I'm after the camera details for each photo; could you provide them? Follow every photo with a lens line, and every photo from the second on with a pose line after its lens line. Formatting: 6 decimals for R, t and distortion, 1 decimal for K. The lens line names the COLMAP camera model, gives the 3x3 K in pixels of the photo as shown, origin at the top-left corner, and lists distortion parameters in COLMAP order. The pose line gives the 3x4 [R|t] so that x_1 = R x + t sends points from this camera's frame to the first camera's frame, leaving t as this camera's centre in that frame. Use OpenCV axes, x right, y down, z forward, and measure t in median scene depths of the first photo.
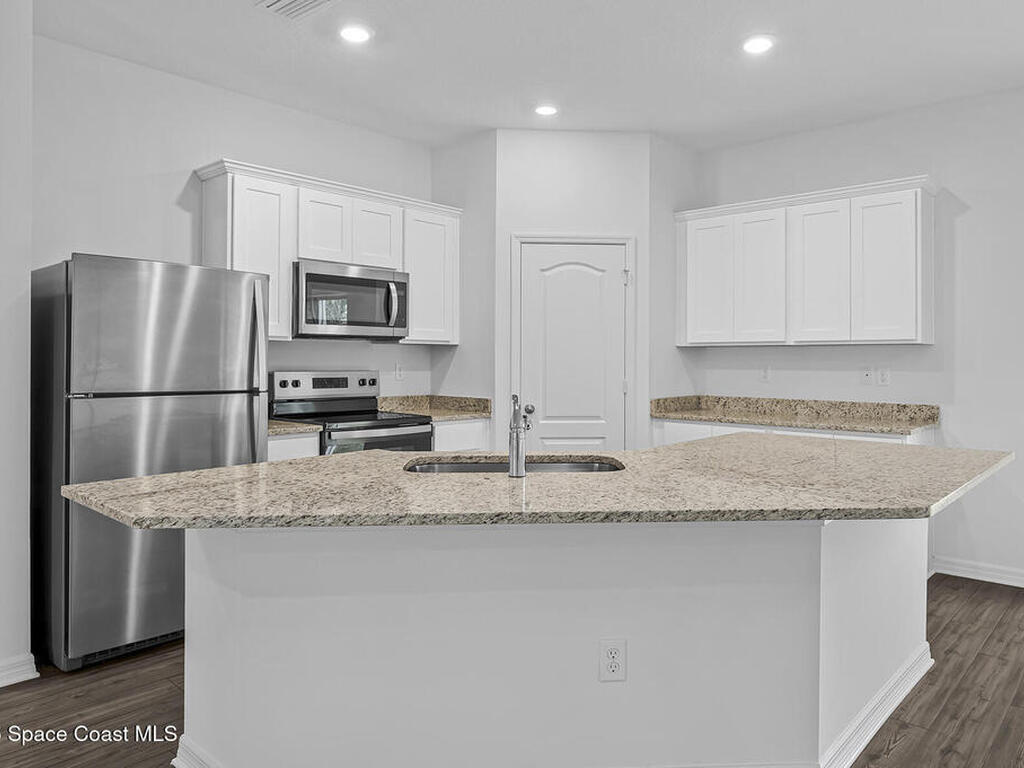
lens RADIAL K [[736.2, 0, 513.1], [0, 736.2, 347.2], [0, 0, 1]] dist [0.004717, -0.000207]
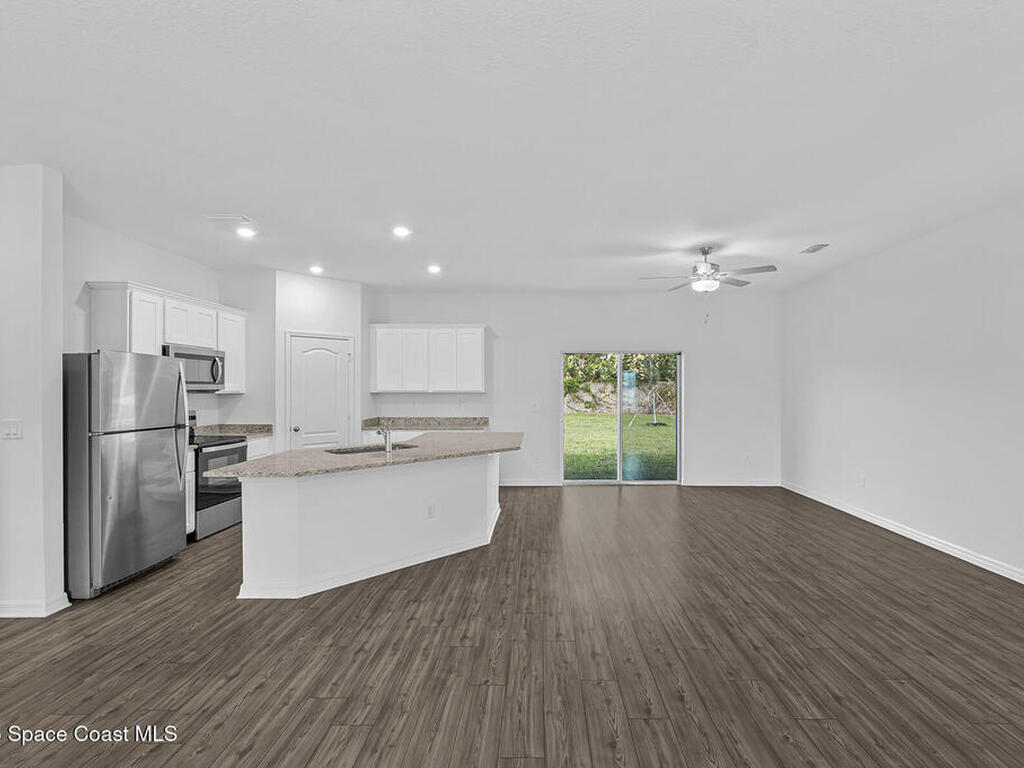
lens RADIAL K [[507.8, 0, 540.1], [0, 507.8, 384.8], [0, 0, 1]] dist [-0.000375, -0.000476]
pose [[0.744536, 0.000076, 0.667582, -0.386612], [-0.004918, 0.999973, 0.005372, -0.036020], [-0.667564, -0.007283, 0.744517, -0.337810]]
